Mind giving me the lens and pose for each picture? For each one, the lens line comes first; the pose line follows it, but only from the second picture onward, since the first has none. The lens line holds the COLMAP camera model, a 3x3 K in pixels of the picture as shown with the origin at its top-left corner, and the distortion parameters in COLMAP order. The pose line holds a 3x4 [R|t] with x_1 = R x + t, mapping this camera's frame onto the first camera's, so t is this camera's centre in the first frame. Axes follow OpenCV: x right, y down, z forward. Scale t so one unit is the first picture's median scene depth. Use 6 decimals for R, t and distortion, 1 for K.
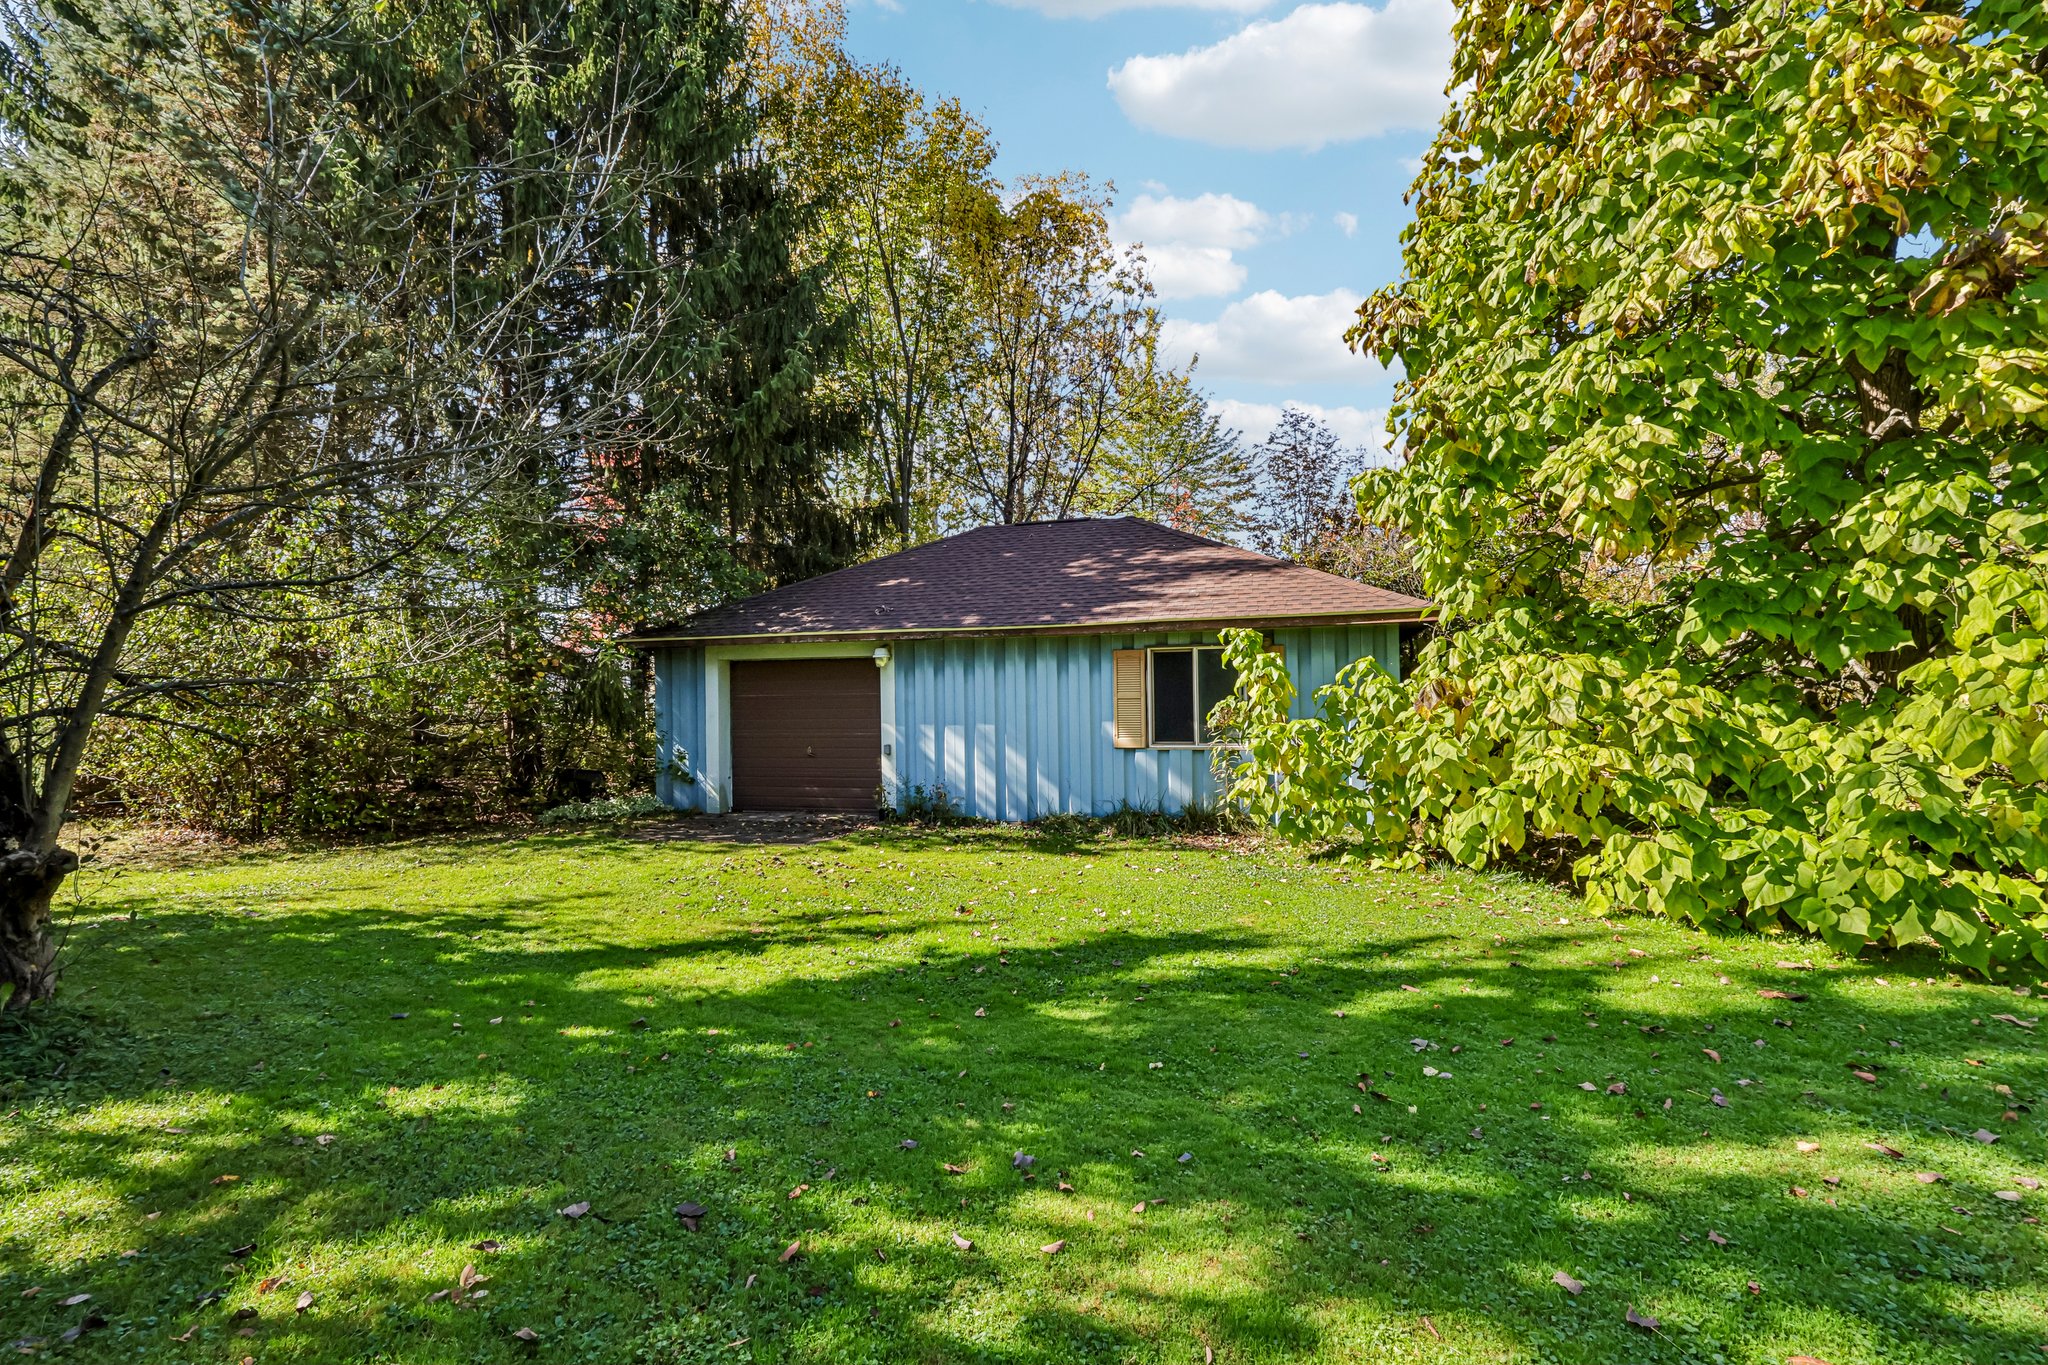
lens RADIAL K [[936.5, 0, 1032.3], [0, 936.5, 700.6], [0, 0, 1]] dist [-0.002595, -0.000682]
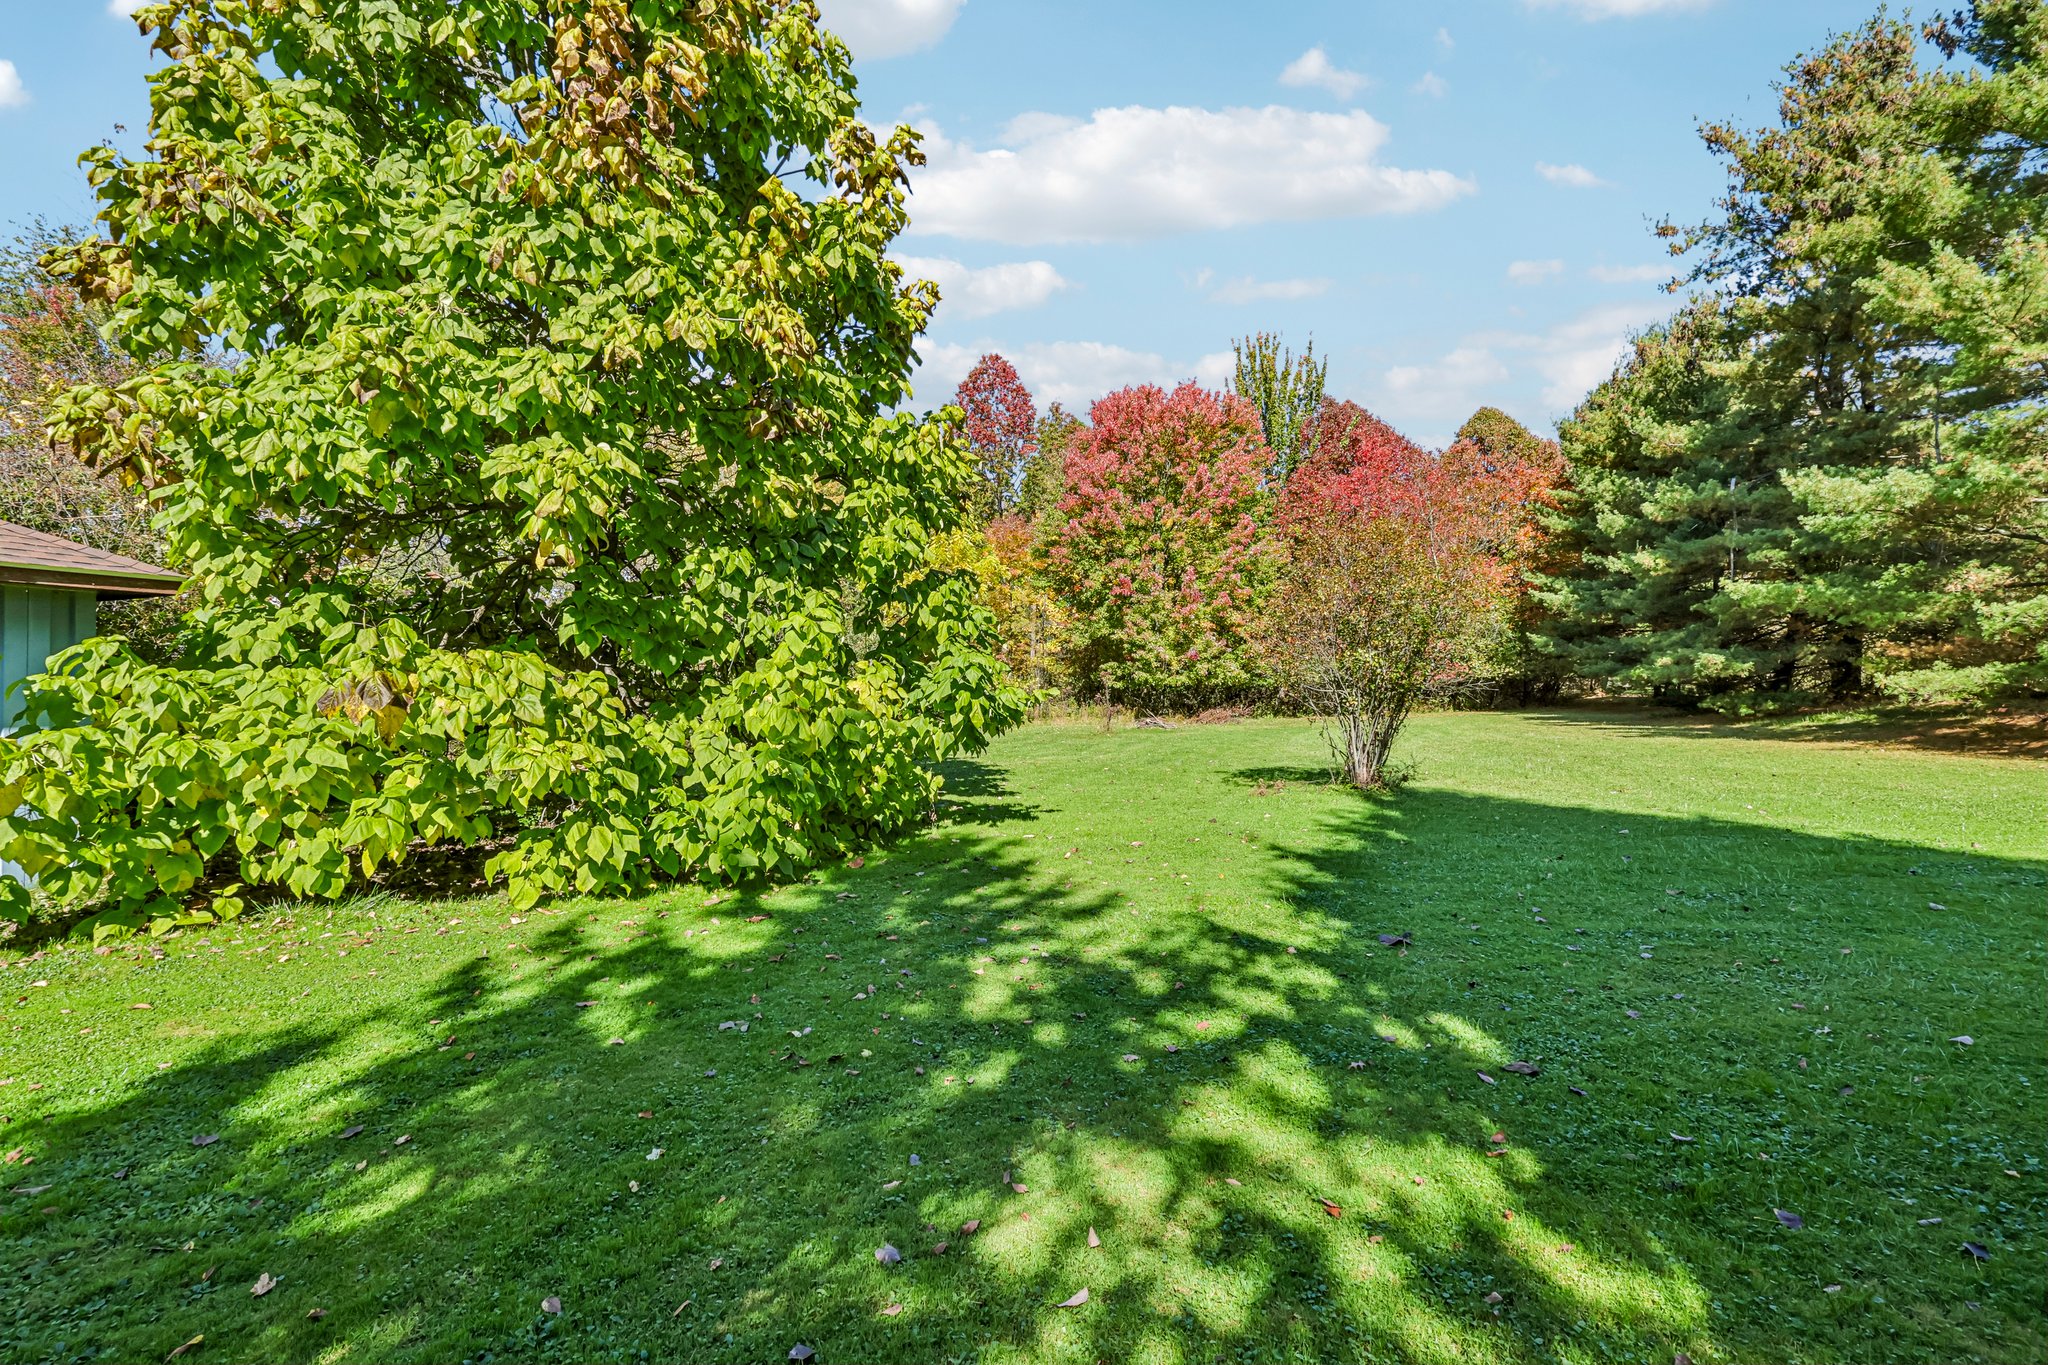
lens RADIAL K [[936.5, 0, 1032.3], [0, 936.5, 700.6], [0, 0, 1]] dist [-0.002595, -0.000682]
pose [[0.083600, 0.009140, 0.996457, -0.370078], [0.003992, 0.999947, -0.009507, 0.013297], [-0.996491, 0.004773, 0.083559, 0.355242]]
